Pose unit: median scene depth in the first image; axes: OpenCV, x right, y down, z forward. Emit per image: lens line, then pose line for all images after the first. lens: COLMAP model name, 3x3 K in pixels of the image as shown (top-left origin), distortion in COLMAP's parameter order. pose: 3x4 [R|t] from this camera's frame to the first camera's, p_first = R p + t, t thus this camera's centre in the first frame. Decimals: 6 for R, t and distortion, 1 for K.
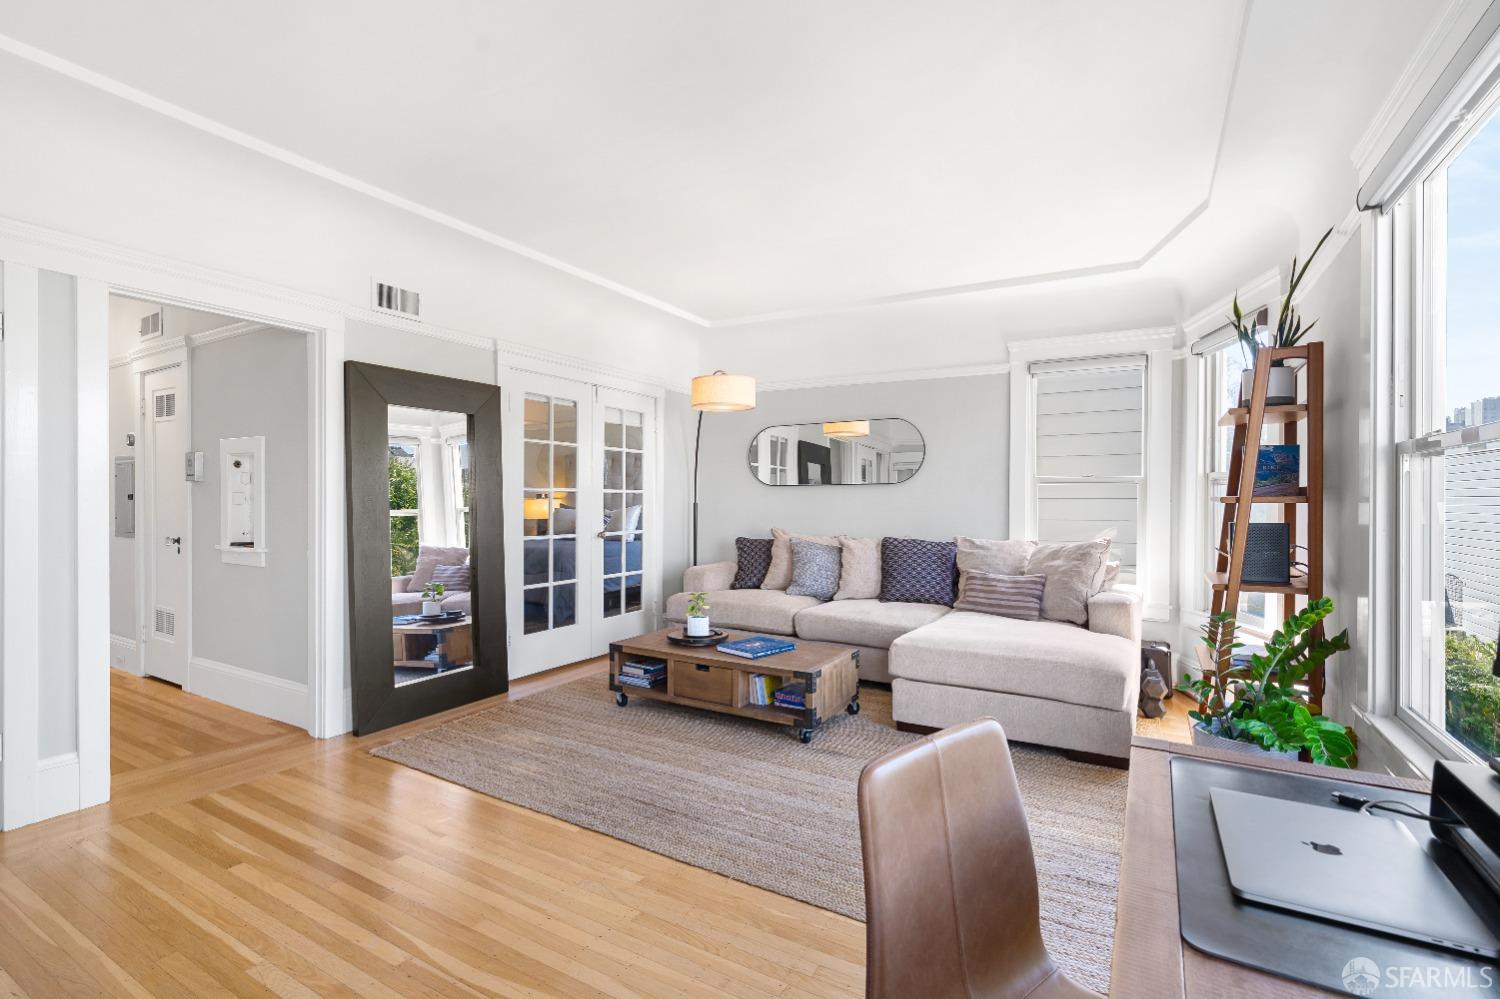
lens RADIAL K [[686.8, 0, 743.6], [0, 686.8, 497.5], [0, 0, 1]] dist [-0.003987, -0.000091]
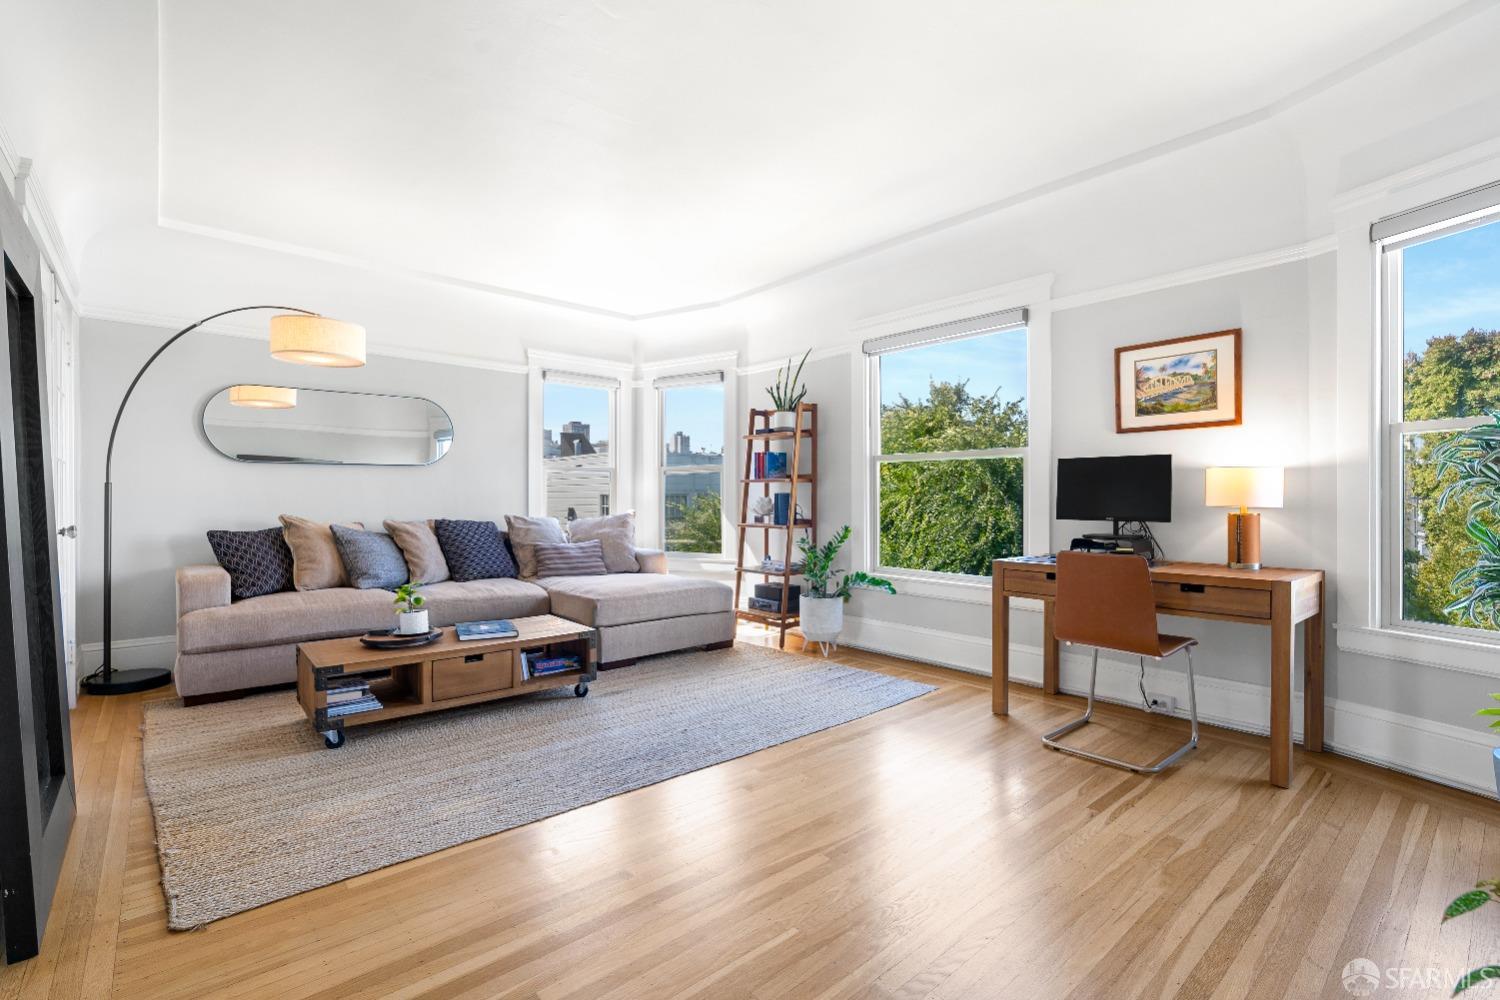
lens RADIAL K [[686.8, 0, 743.6], [0, 686.8, 498.0], [0, 0, 1]] dist [-0.003987, -0.000091]
pose [[0.323385, -0.002707, 0.946264, -0.741378], [0.001623, 0.999996, 0.002306, 0.032330], [-0.946266, 0.000790, 0.323388, 0.343261]]
